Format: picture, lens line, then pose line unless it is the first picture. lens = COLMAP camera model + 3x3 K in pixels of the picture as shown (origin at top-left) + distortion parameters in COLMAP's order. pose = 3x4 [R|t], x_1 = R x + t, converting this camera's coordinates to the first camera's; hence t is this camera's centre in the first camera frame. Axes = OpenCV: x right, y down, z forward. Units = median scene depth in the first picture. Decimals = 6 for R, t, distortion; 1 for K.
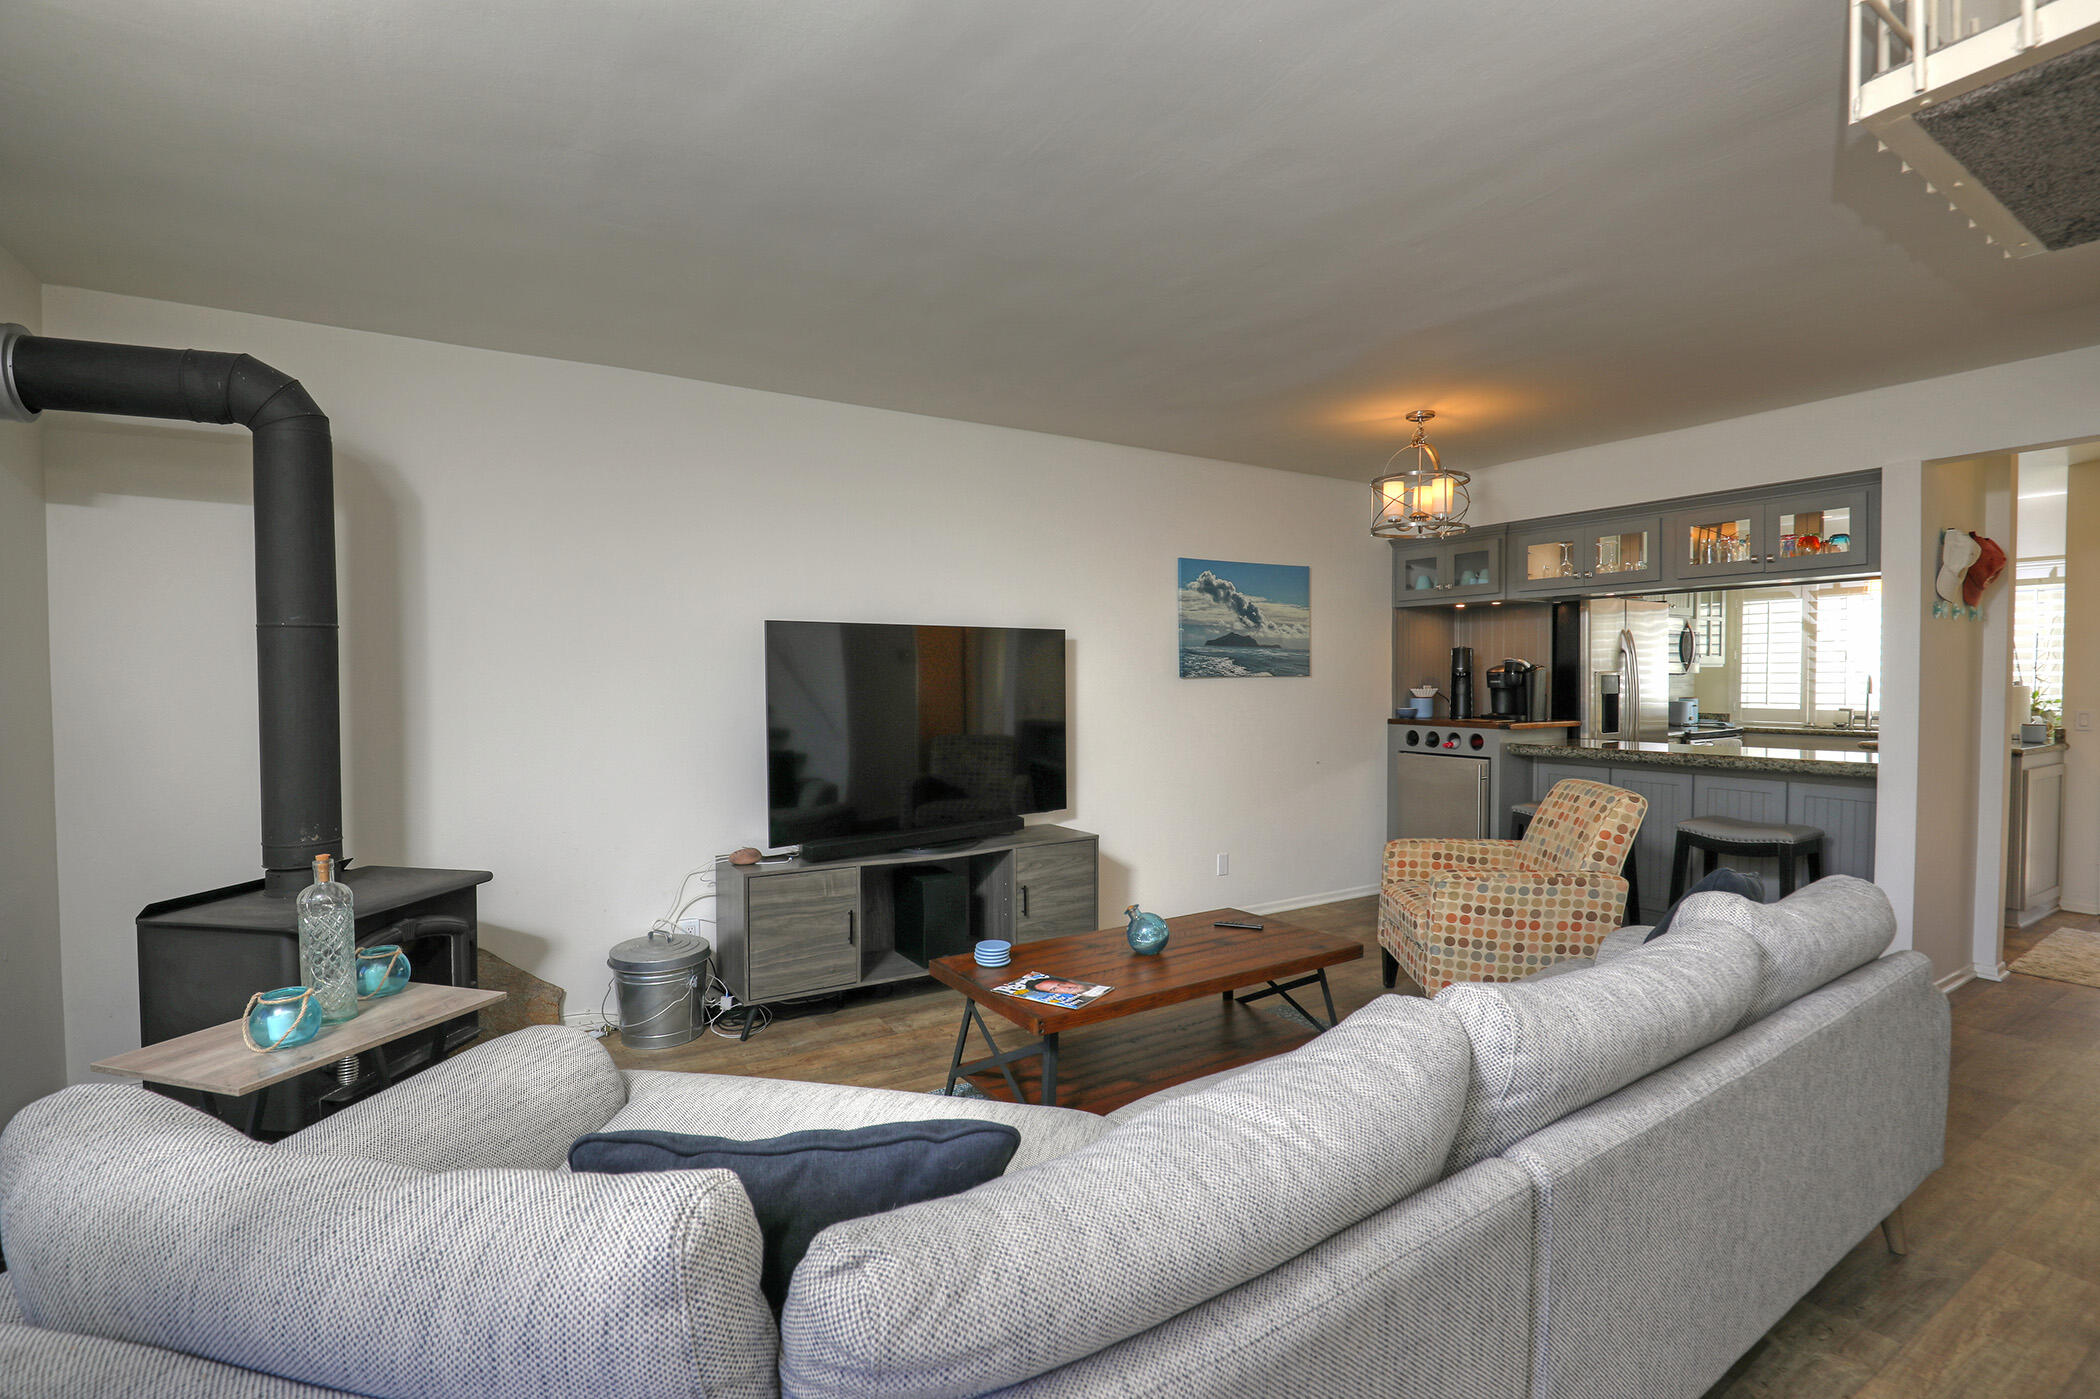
lens RADIAL K [[971.9, 0, 1050.0], [0, 971.9, 699.5], [0, 0, 1]] dist [-0.023918, -0.000366]
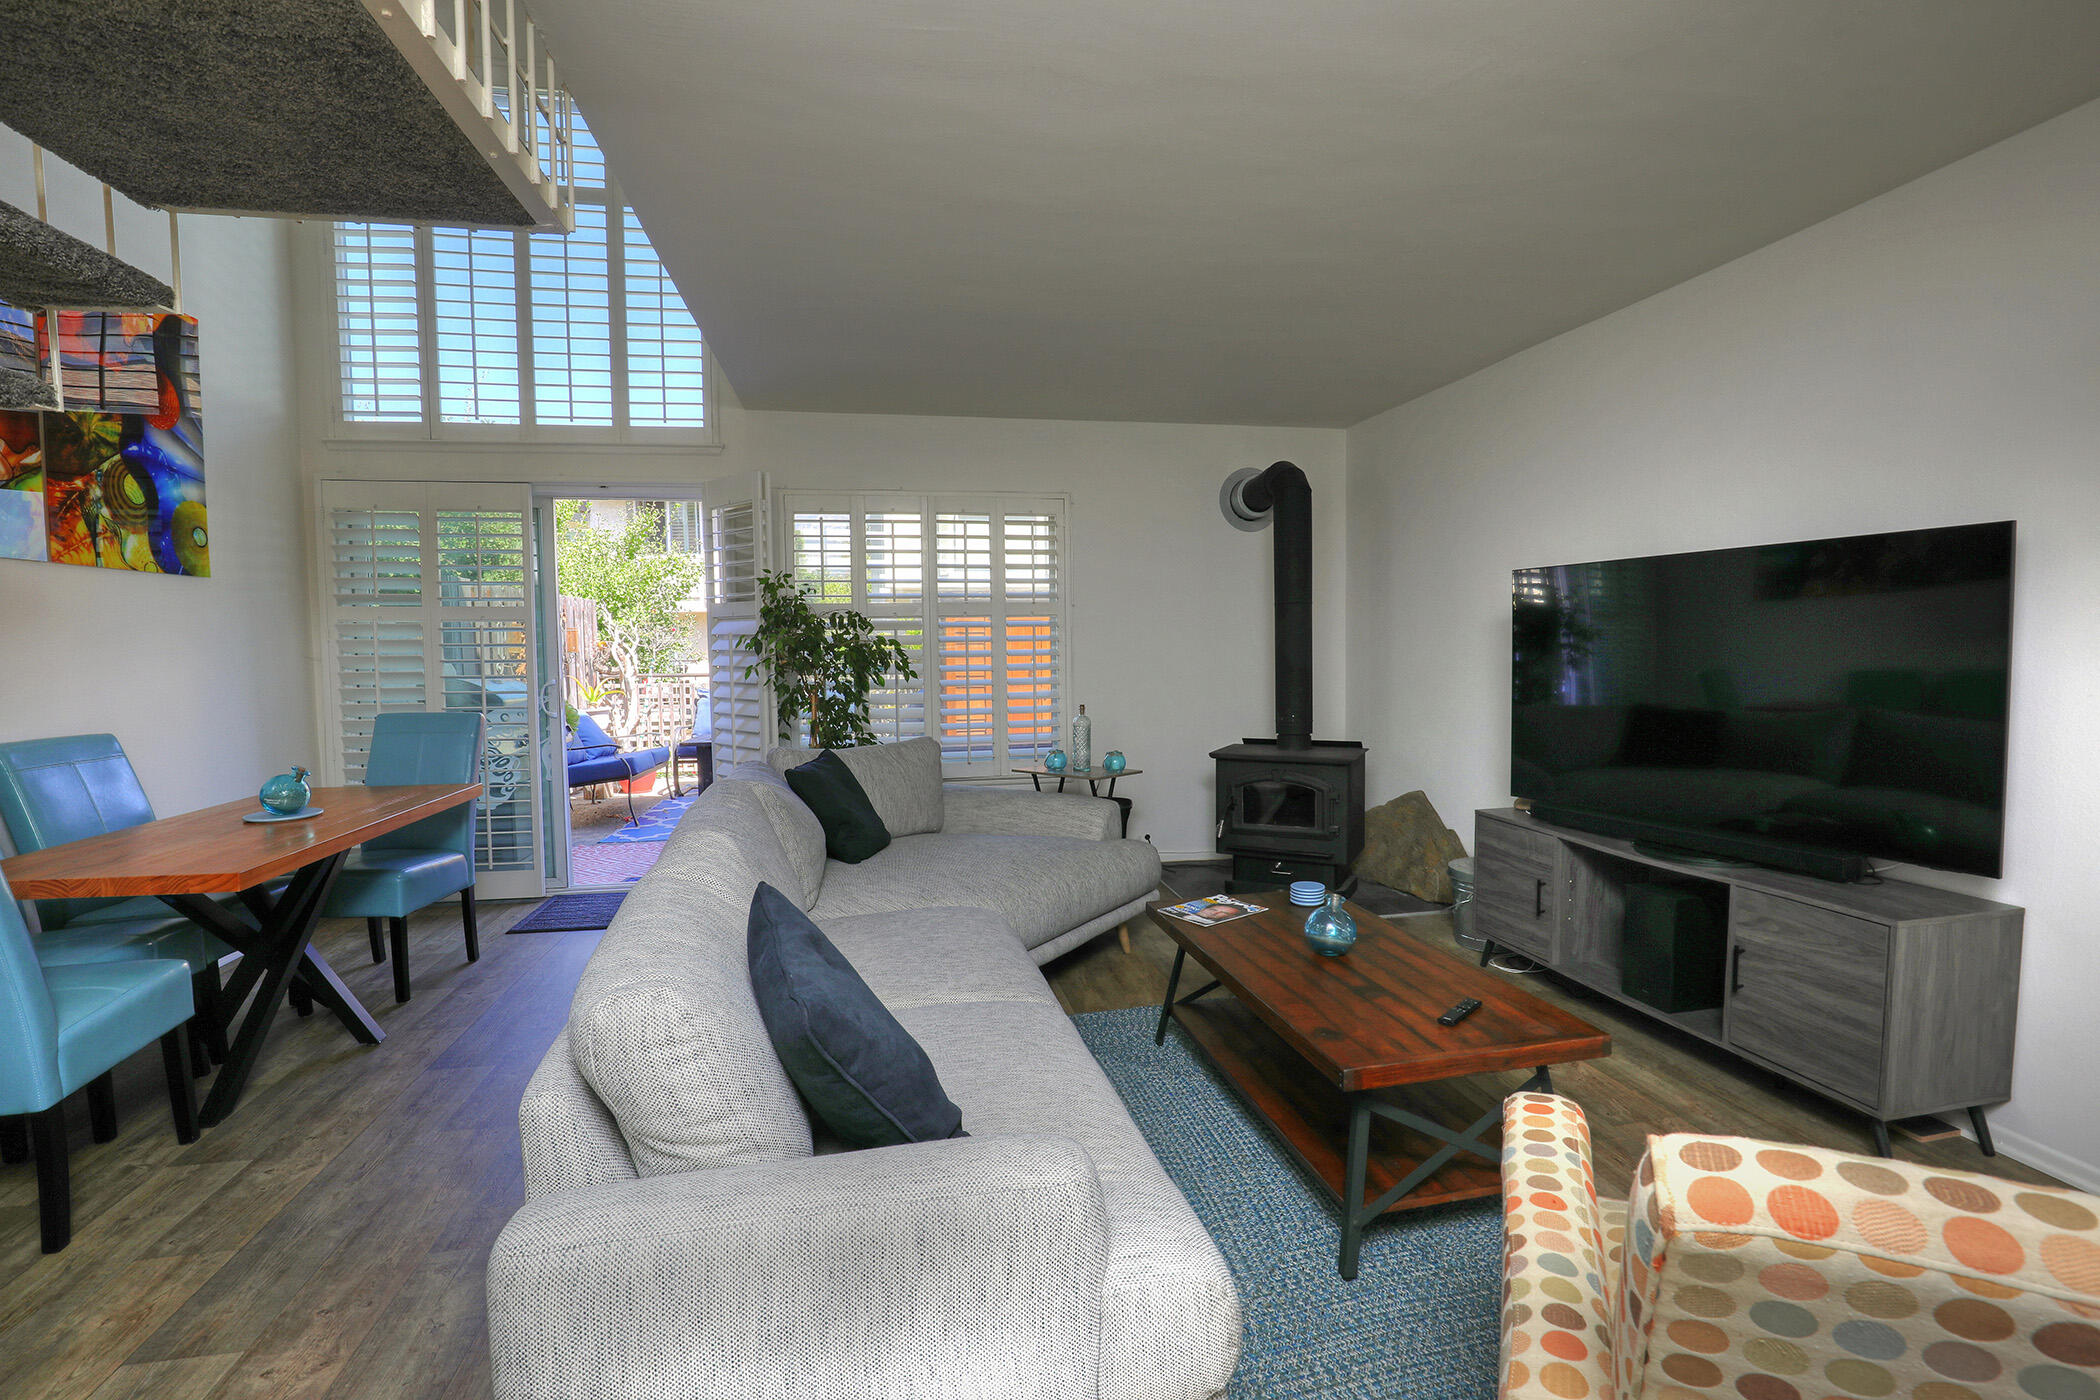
lens RADIAL K [[960.4, 0, 1057.4], [0, 960.4, 731.4], [0, 0, 1]] dist [-0.033971, 0.000629]
pose [[-0.365694, 0.095323, -0.925841, 0.612528], [-0.000384, 0.994726, 0.102566, -0.012345], [0.930735, 0.037863, -0.363729, 0.696112]]
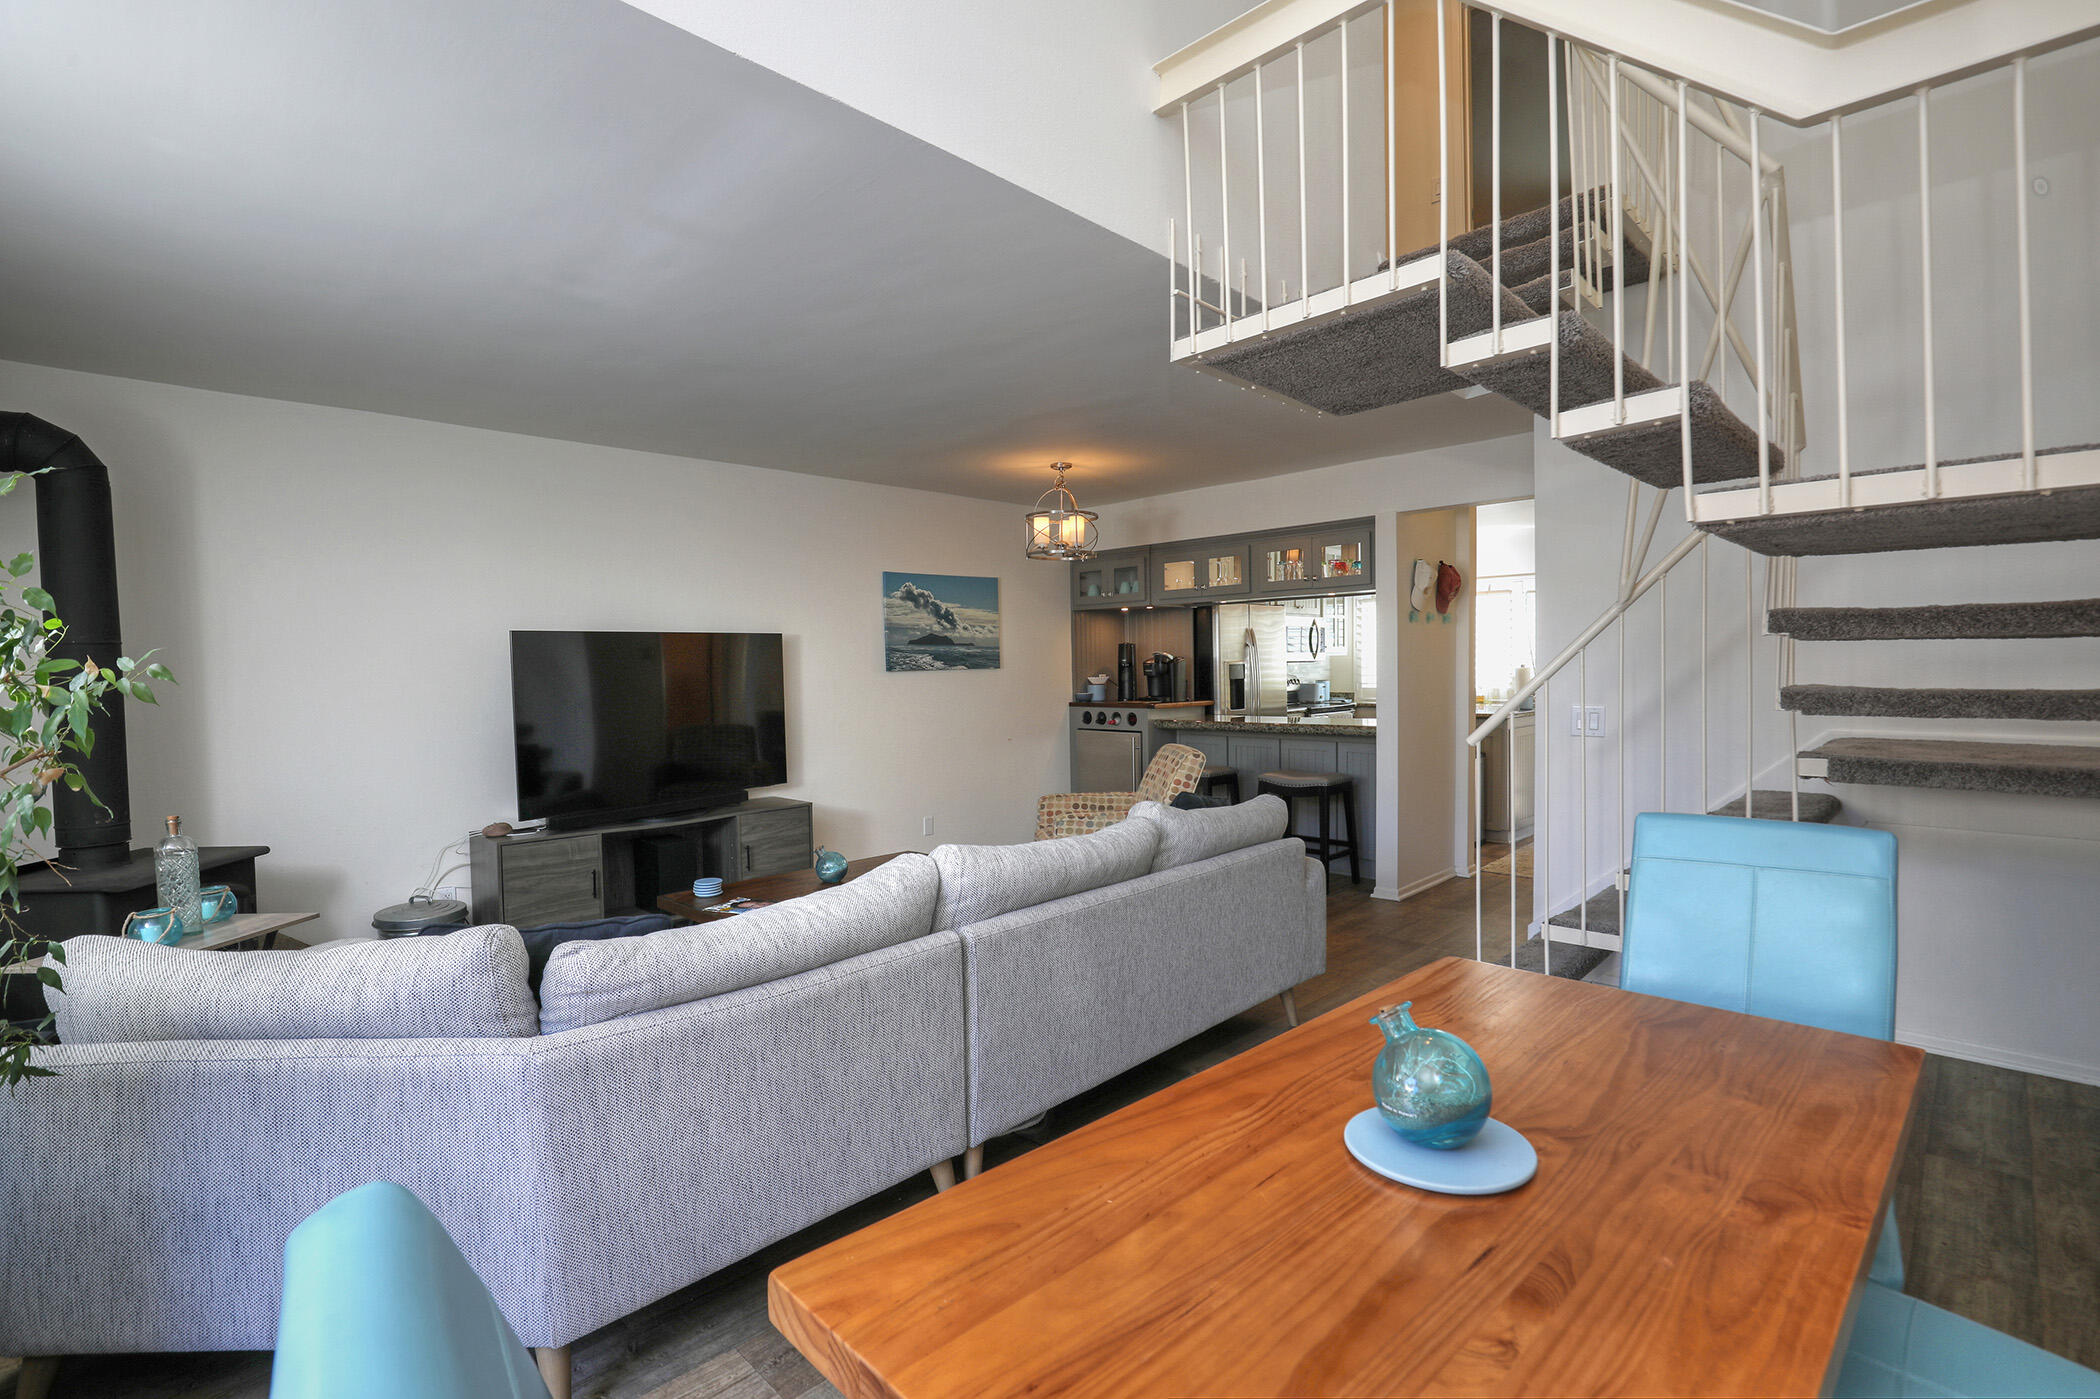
lens RADIAL K [[976.0, 0, 1050.0], [0, 976.0, 699.5], [0, 0, 1]] dist [-0.023282, 0.000211]
pose [[0.973912, -0.021333, 0.225919, 0.062013], [0.018904, 0.999738, 0.012911, 0.000194], [-0.226135, -0.008303, 0.974061, -0.236854]]
